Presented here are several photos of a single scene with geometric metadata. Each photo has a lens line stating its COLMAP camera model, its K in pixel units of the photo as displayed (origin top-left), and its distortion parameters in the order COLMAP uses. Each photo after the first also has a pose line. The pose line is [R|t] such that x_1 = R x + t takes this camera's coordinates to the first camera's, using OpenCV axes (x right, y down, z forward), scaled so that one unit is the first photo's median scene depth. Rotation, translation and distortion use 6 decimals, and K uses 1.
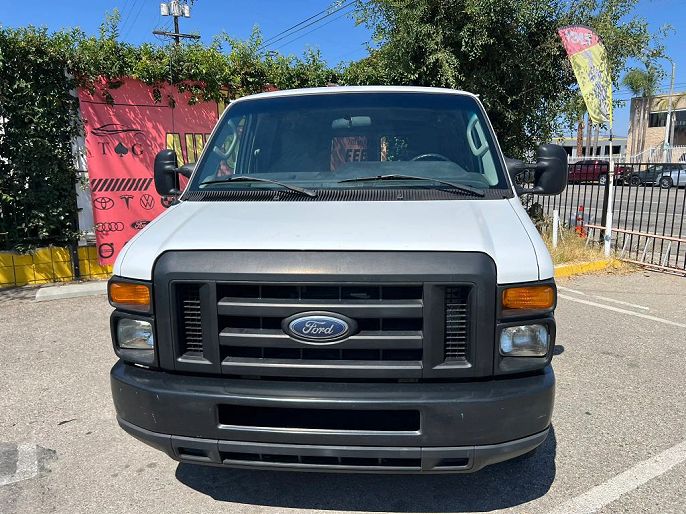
lens RADIAL K [[483.3, 0, 354.4], [0, 483.3, 254.7], [0, 0, 1]] dist [0.081816, 0.000189]
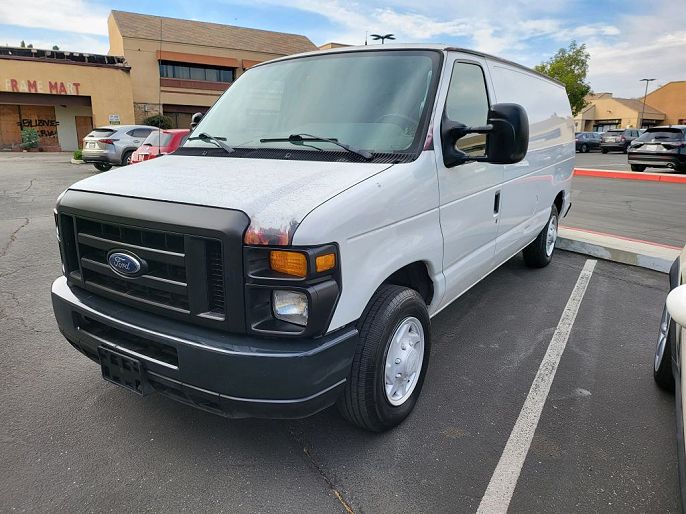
lens RADIAL K [[496.7, 0, 370.7], [0, 496.7, 255.8], [0, 0, 1]] dist [0.017205, 0.000800]
pose [[0.876398, 0.129944, -0.463726, 0.996264], [-0.097394, 0.990836, 0.093584, -0.039247], [0.471637, -0.036853, 0.881022, 0.213680]]
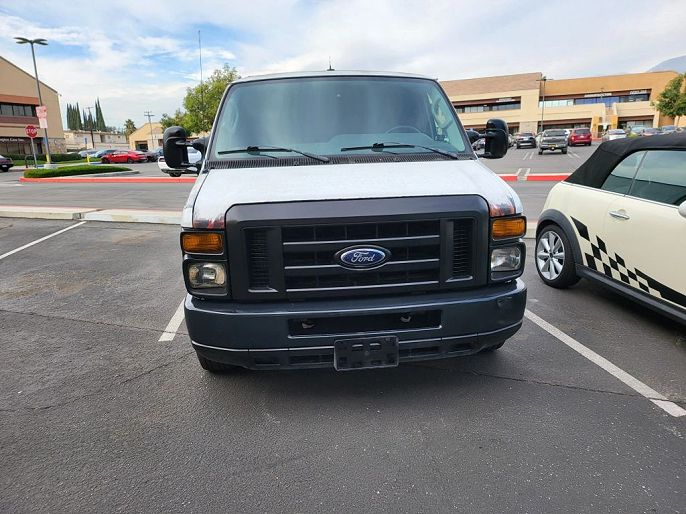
lens RADIAL K [[500.7, 0, 337.8], [0, 500.7, 256.5], [0, 0, 1]] dist [0.006313, -0.001827]
pose [[0.981922, -0.054678, 0.181216, -0.383753], [0.046855, 0.997787, 0.047176, 0.079347], [-0.183395, -0.037832, 0.982311, -0.325007]]
